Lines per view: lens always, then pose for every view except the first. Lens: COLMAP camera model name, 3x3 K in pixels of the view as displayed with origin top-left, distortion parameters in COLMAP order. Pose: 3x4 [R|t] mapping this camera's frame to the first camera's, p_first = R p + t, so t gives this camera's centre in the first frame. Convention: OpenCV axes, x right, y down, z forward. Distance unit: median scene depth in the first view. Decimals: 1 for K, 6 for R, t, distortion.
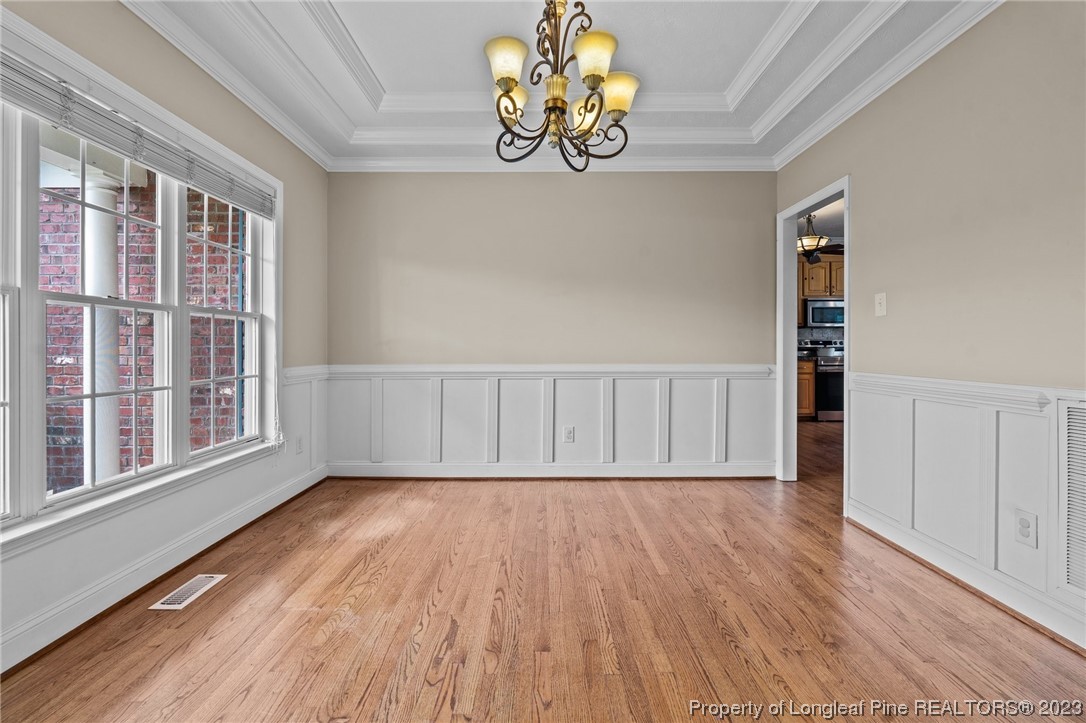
lens RADIAL K [[476.6, 0, 536.0], [0, 476.6, 355.9], [0, 0, 1]] dist [-0.005416, 0.000328]
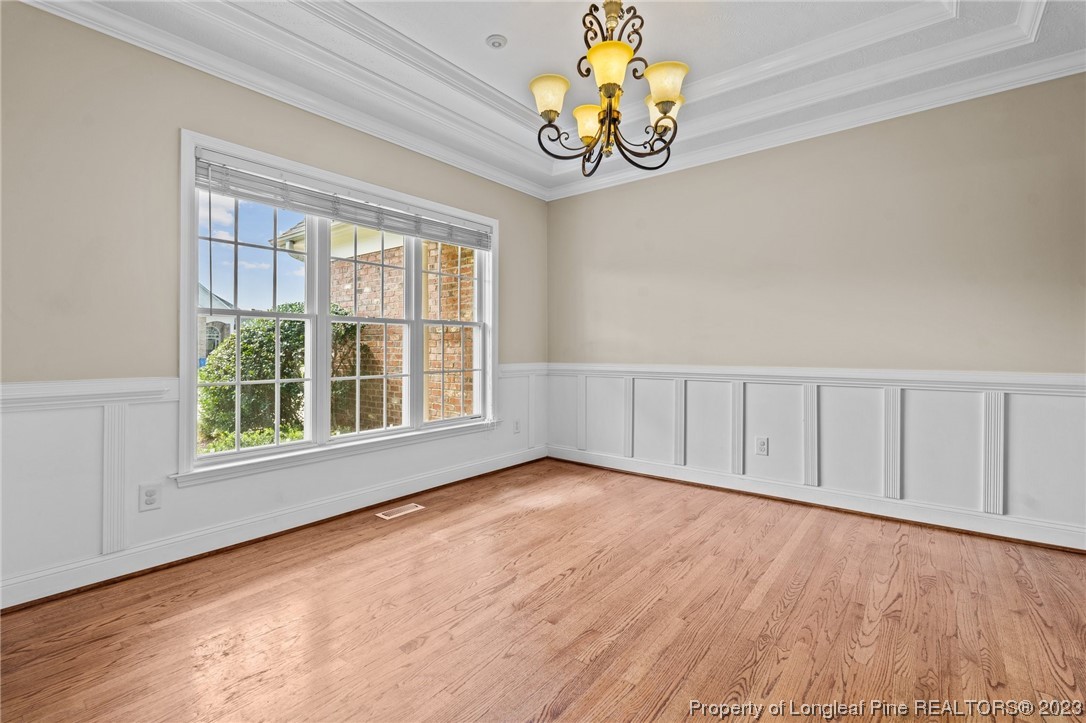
lens RADIAL K [[476.6, 0, 534.4], [0, 476.6, 352.2], [0, 0, 1]] dist [-0.005416, 0.000328]
pose [[0.783299, 0.003911, -0.621633, 0.438355], [-0.009149, 0.999944, -0.005238, -0.001452], [0.621578, 0.009790, 0.783291, 0.067646]]
